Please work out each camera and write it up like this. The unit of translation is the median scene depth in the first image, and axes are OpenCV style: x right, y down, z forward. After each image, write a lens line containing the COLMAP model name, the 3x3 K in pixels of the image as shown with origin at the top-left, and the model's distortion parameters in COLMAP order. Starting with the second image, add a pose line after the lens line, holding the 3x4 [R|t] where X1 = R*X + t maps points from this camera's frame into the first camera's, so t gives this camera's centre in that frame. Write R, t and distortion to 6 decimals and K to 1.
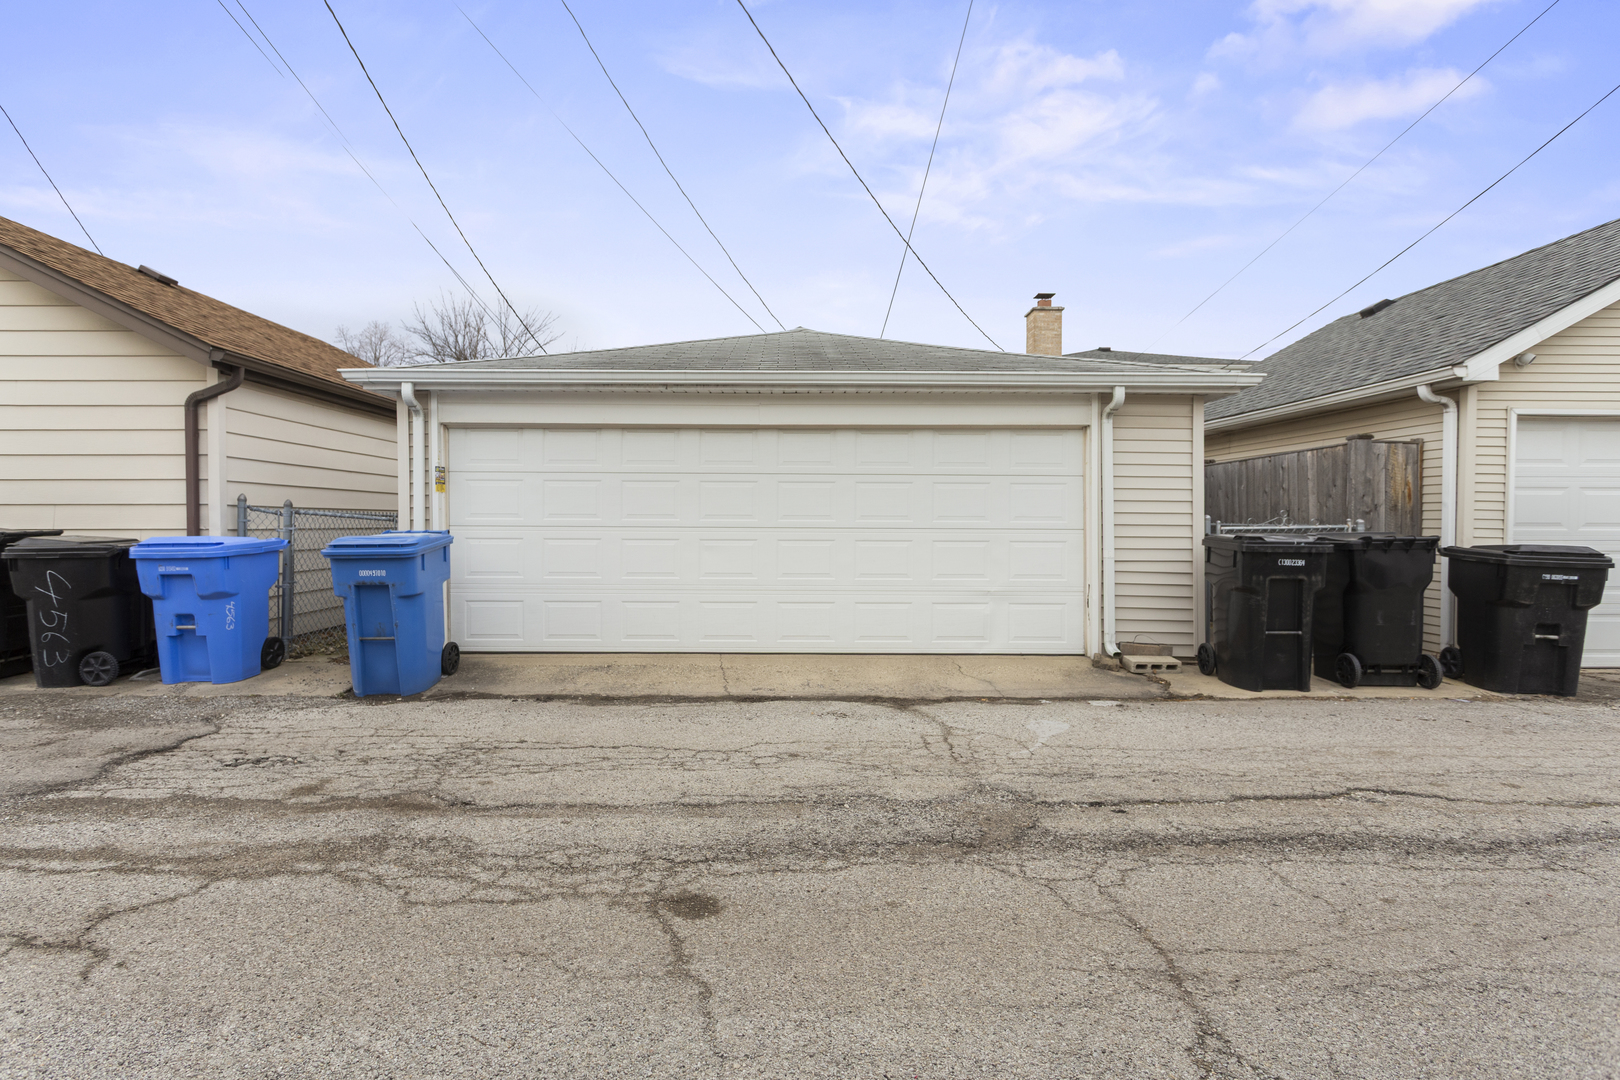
lens RADIAL K [[780.5, 0, 776.7], [0, 780.5, 540.2], [0, 0, 1]] dist [0.001892, 0.001039]
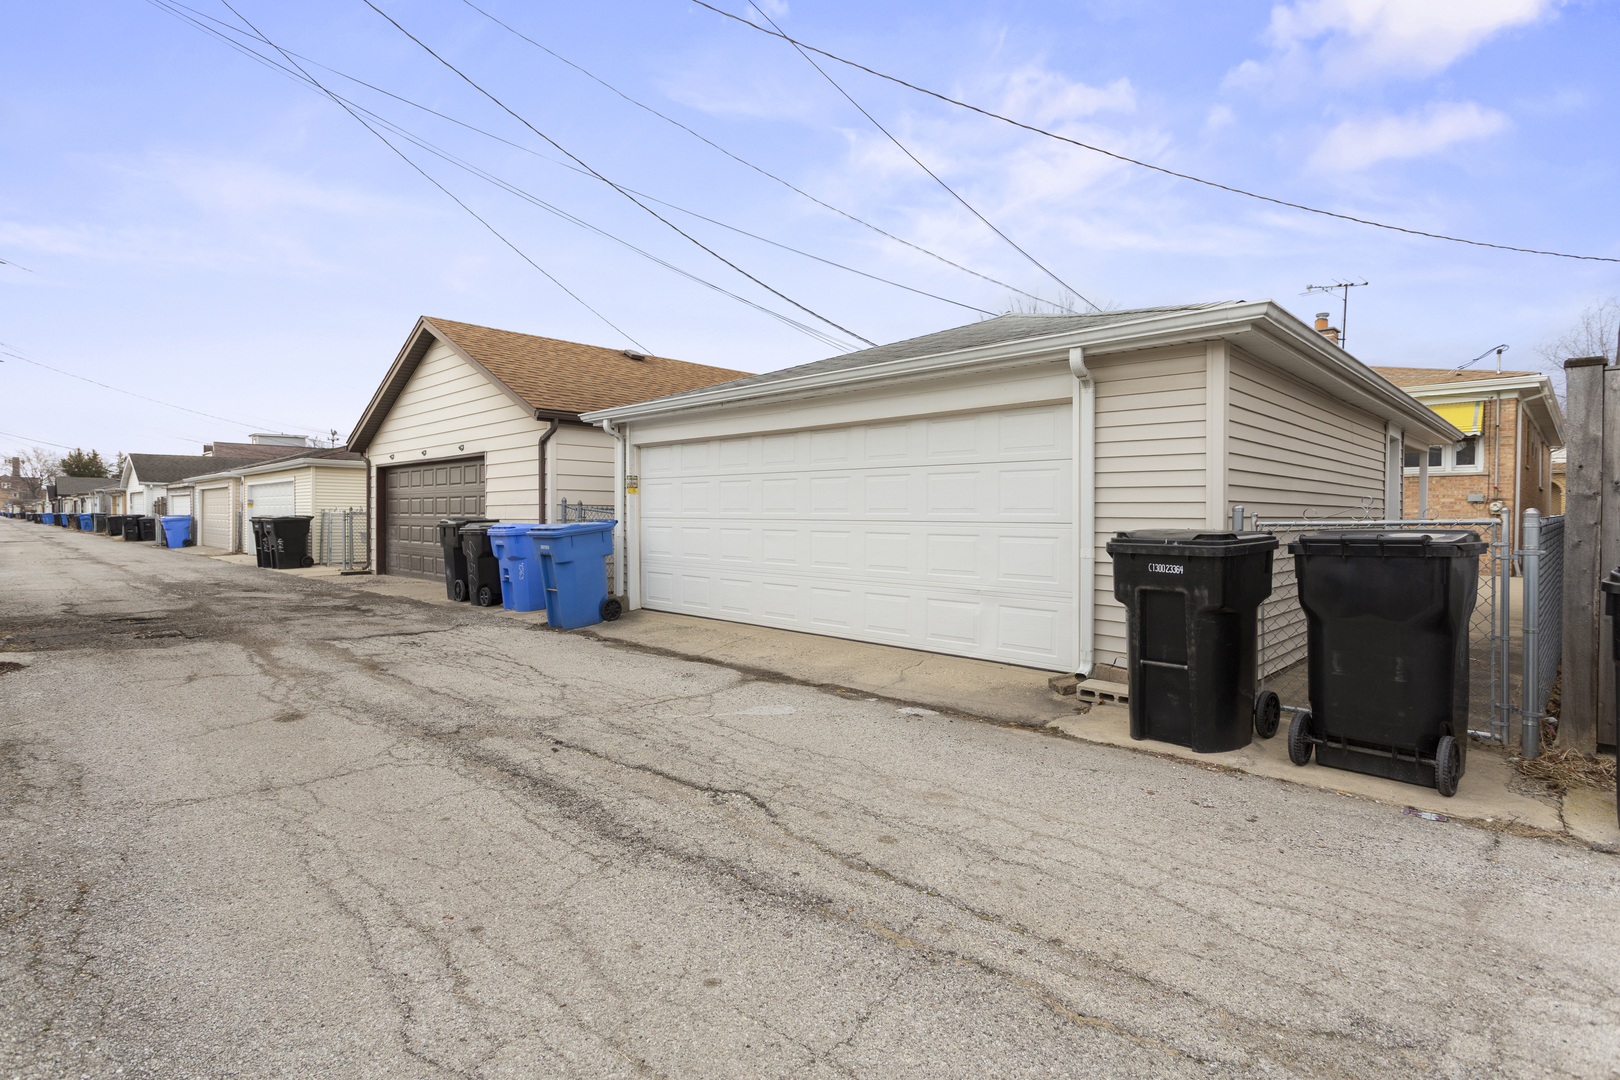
lens RADIAL K [[780.5, 0, 776.7], [0, 780.5, 540.2], [0, 0, 1]] dist [0.001892, 0.001039]
pose [[0.705404, 0.022019, -0.708463, 0.808320], [-0.018640, 0.999748, 0.012512, -0.000202], [0.708560, 0.004380, 0.705637, 0.202815]]
